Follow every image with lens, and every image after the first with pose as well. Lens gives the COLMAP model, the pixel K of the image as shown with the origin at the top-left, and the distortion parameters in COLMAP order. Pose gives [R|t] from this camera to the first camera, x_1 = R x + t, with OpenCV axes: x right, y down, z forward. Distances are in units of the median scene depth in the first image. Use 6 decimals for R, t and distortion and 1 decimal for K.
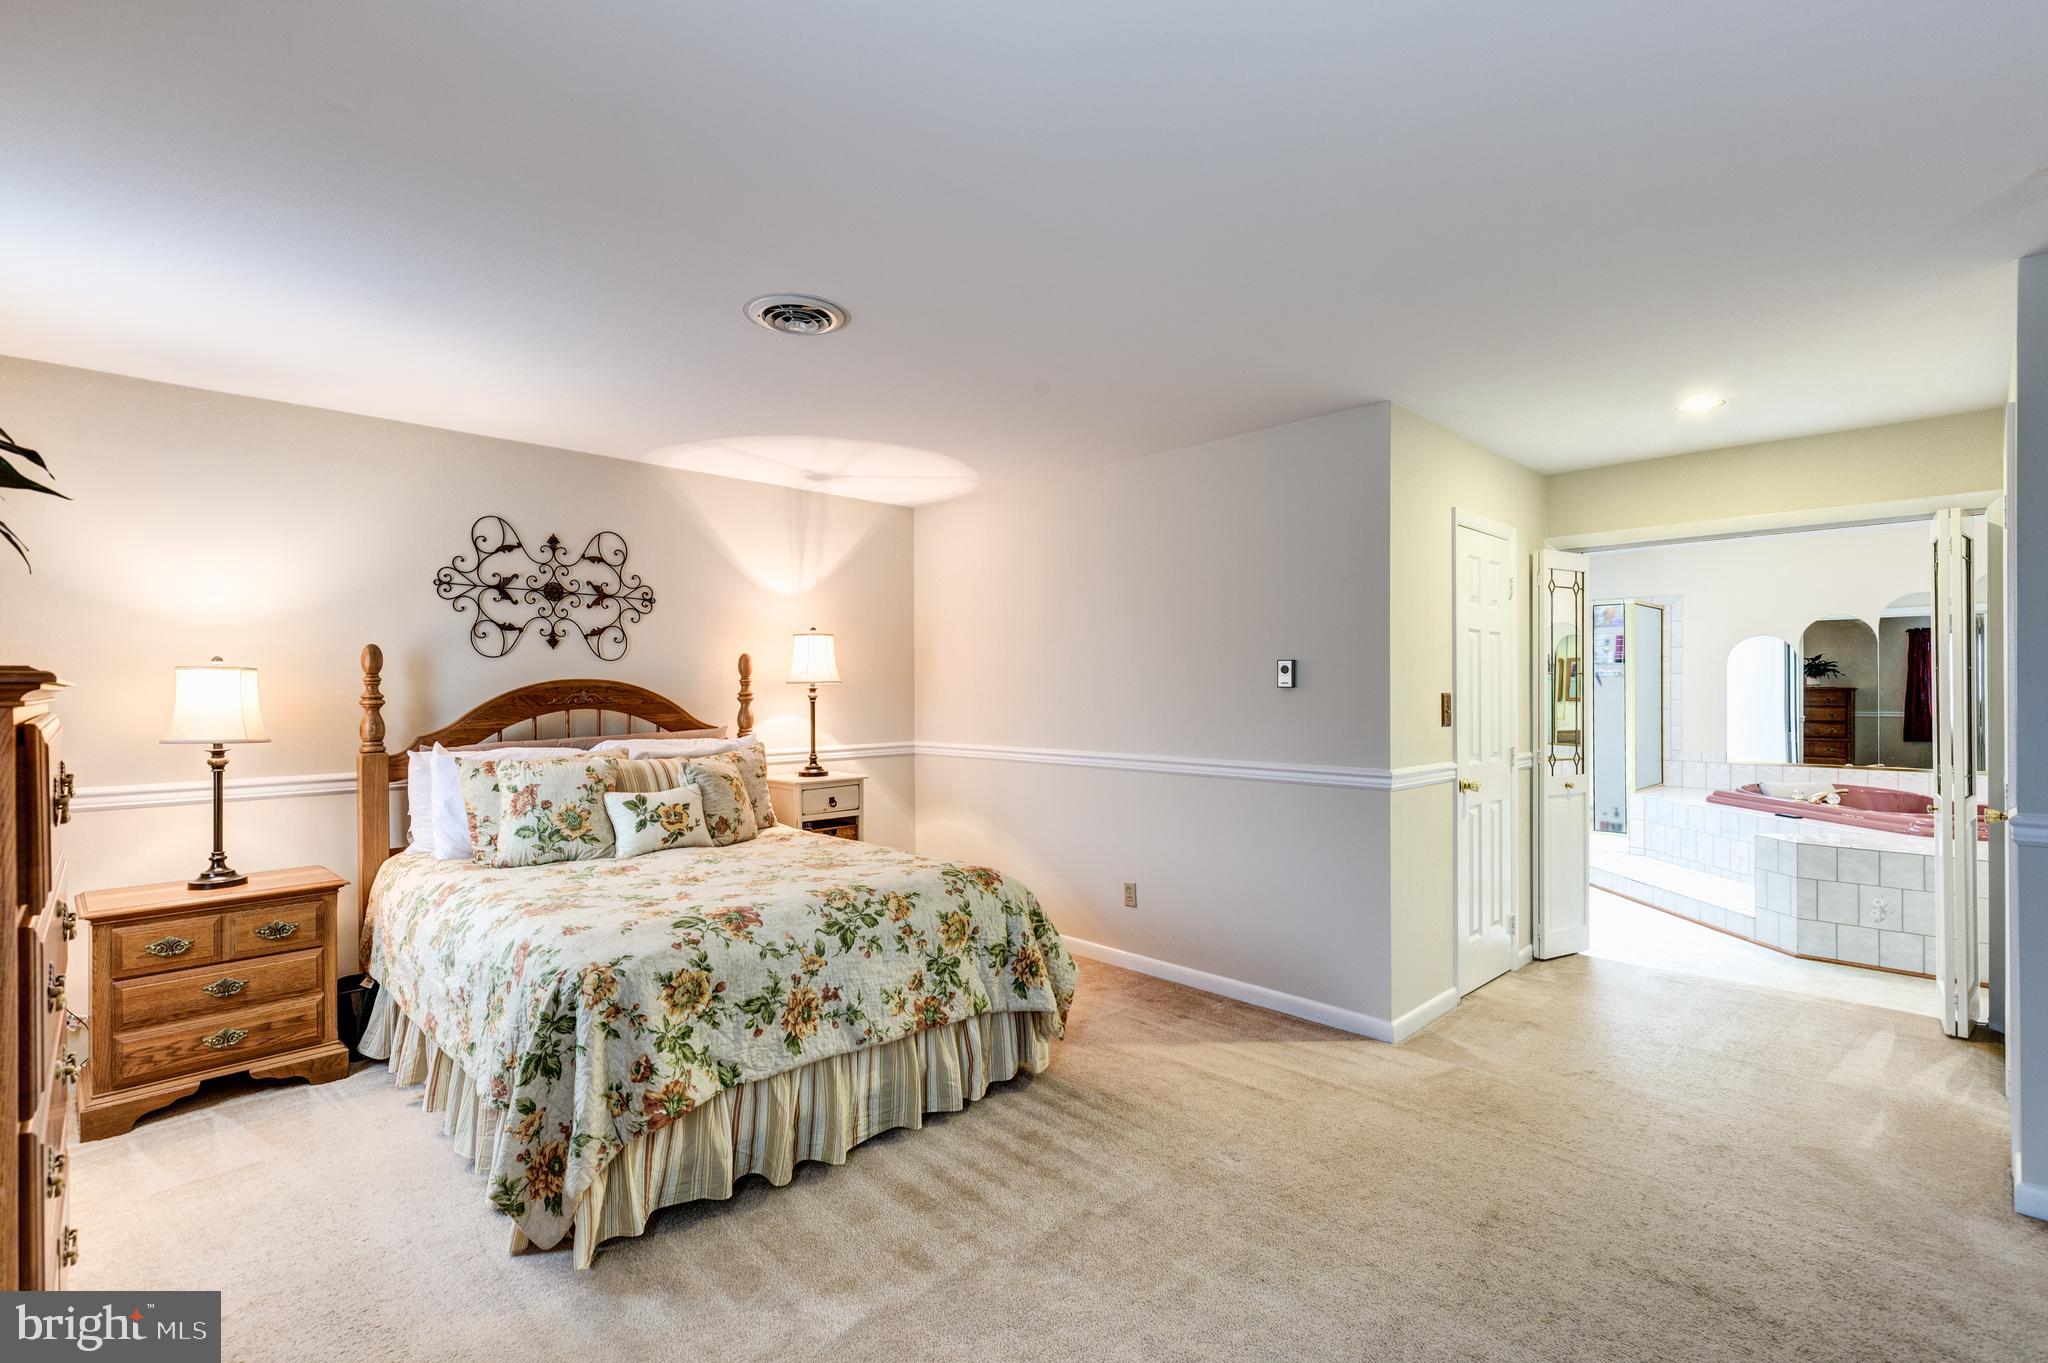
lens RADIAL K [[938.2, 0, 1029.1], [0, 938.2, 691.6], [0, 0, 1]] dist [0.008795, -0.001805]
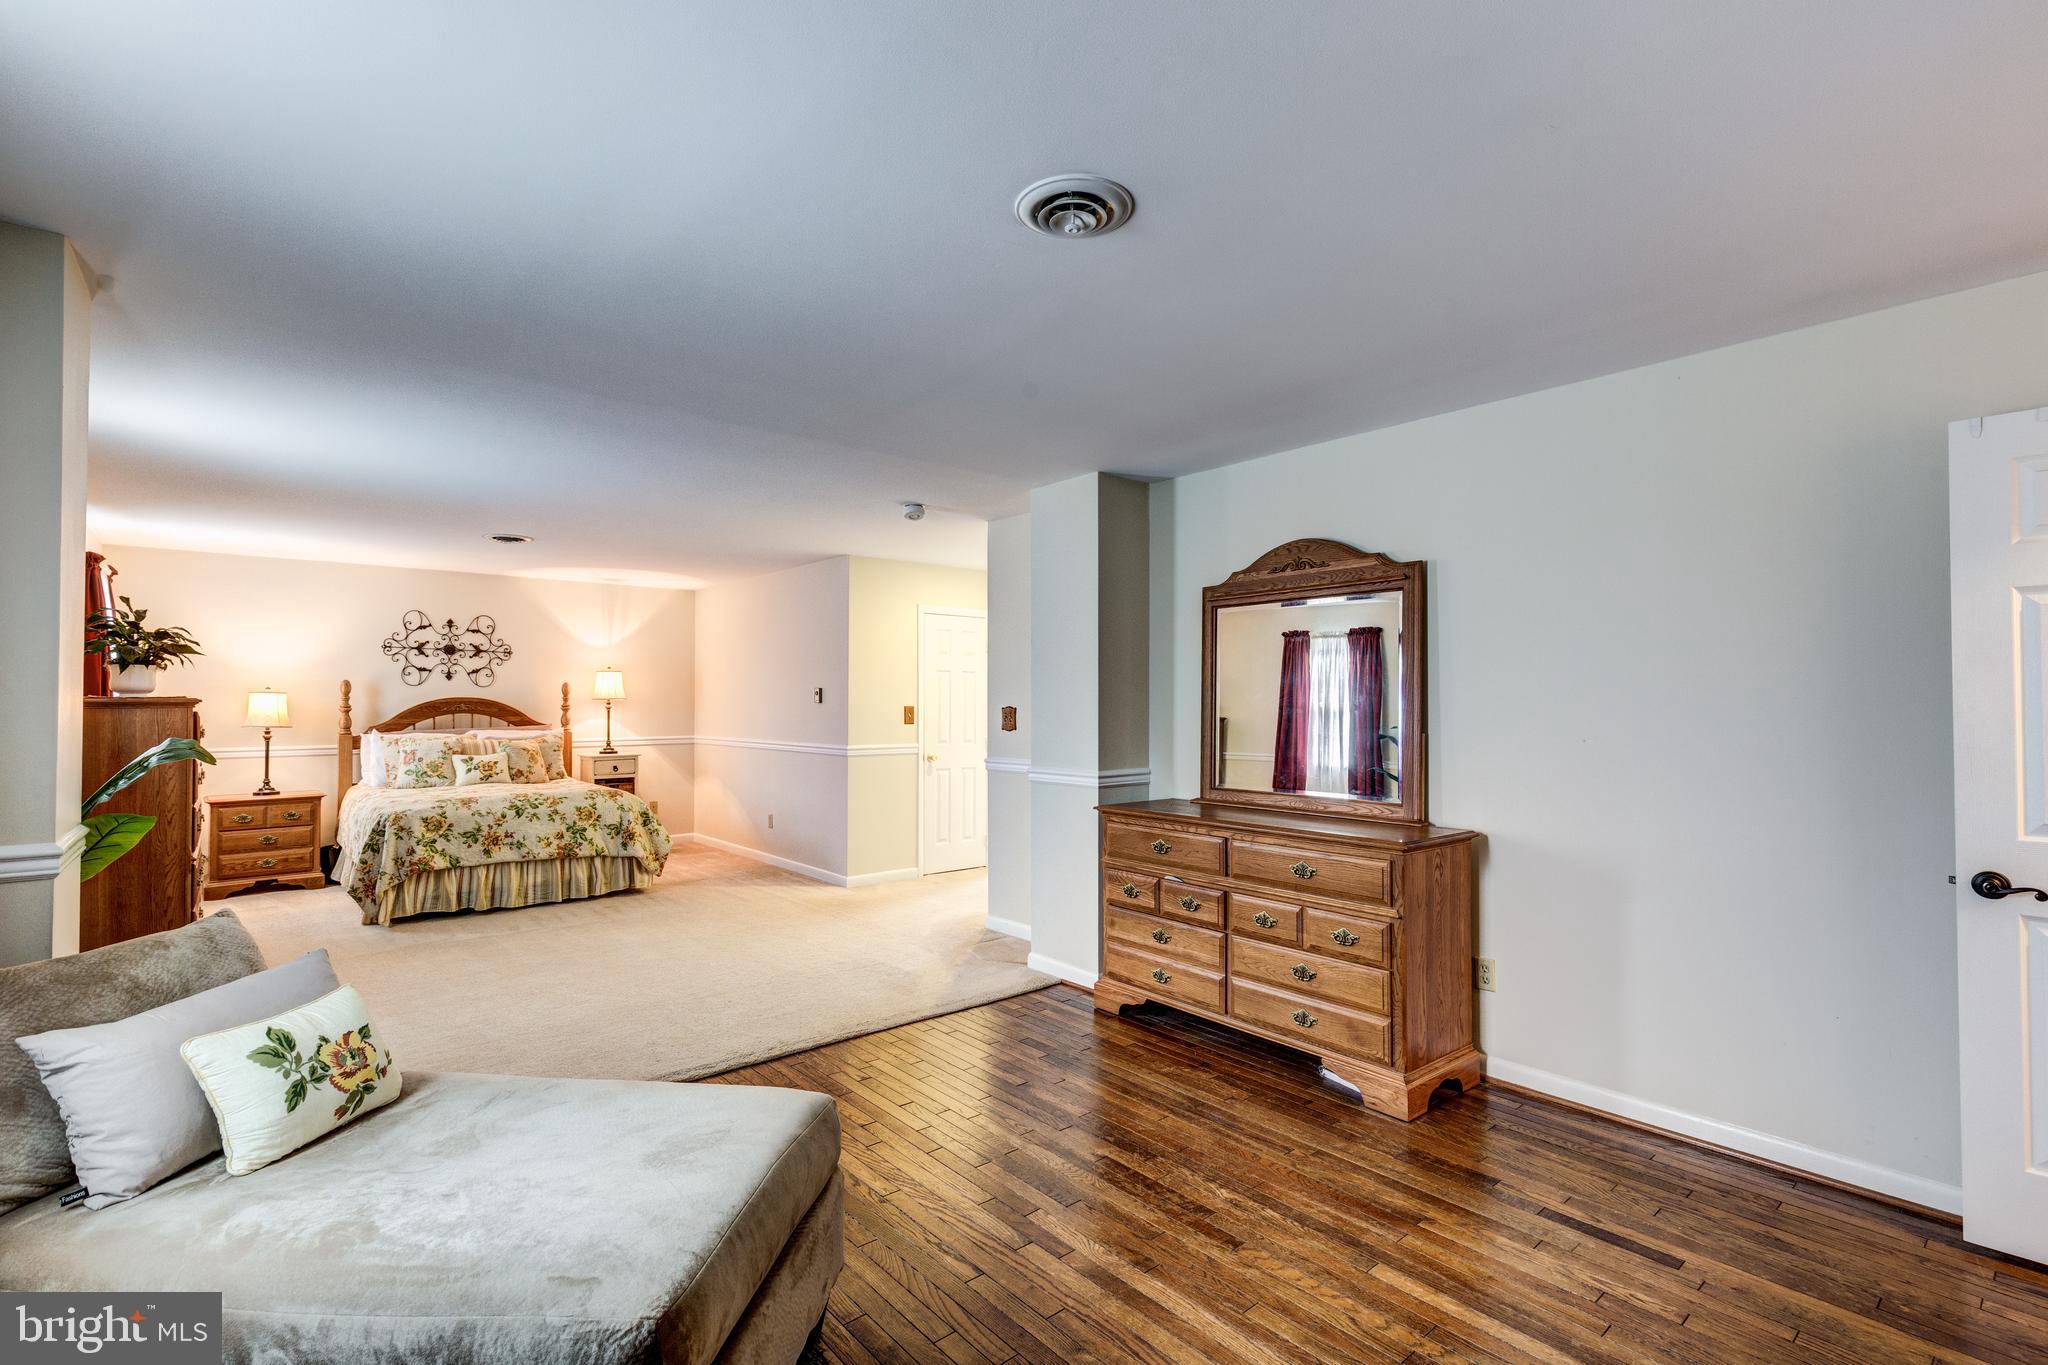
lens RADIAL K [[938.2, 0, 1029.6], [0, 938.2, 684.4], [0, 0, 1]] dist [0.008795, -0.001805]
pose [[0.997502, 0.000953, -0.070632, 0.903134], [-0.002516, 0.999754, -0.022035, -0.000736], [0.070594, 0.022157, 0.997259, -0.900964]]
